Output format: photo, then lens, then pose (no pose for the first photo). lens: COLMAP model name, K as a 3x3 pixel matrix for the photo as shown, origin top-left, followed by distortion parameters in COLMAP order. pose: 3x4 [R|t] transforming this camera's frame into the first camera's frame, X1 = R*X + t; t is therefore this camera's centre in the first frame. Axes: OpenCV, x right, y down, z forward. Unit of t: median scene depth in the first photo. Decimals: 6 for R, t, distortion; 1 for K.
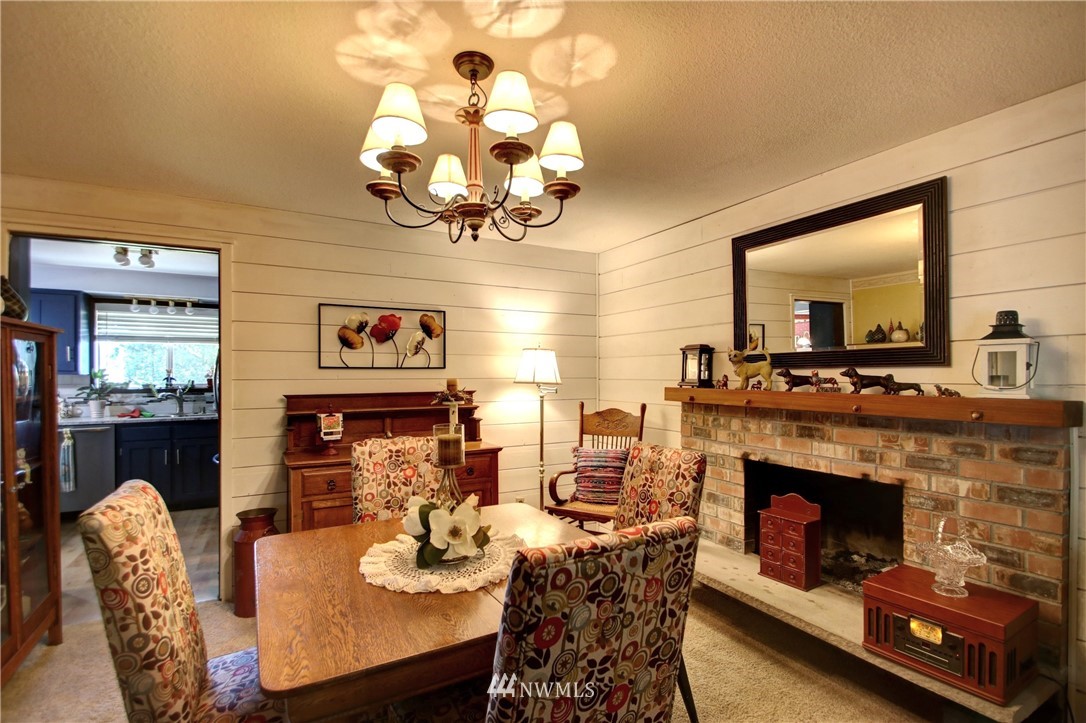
lens RADIAL K [[510.3, 0, 550.7], [0, 510.3, 373.0], [0, 0, 1]] dist [0.021101, -0.021133]
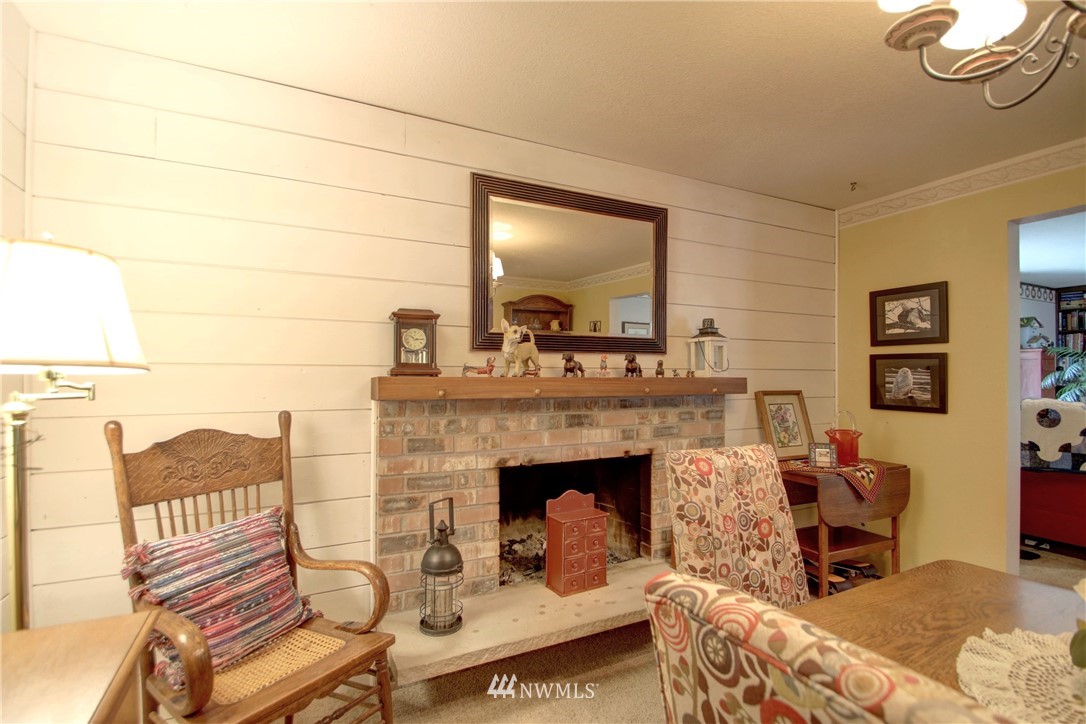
lens RADIAL K [[510.3, 0, 550.7], [0, 510.3, 373.5], [0, 0, 1]] dist [0.021101, -0.021133]
pose [[0.042814, 0.005668, 0.999067, -0.468399], [-0.003935, 0.999977, -0.005504, 0.036639], [-0.999075, -0.003696, 0.042835, 1.077745]]
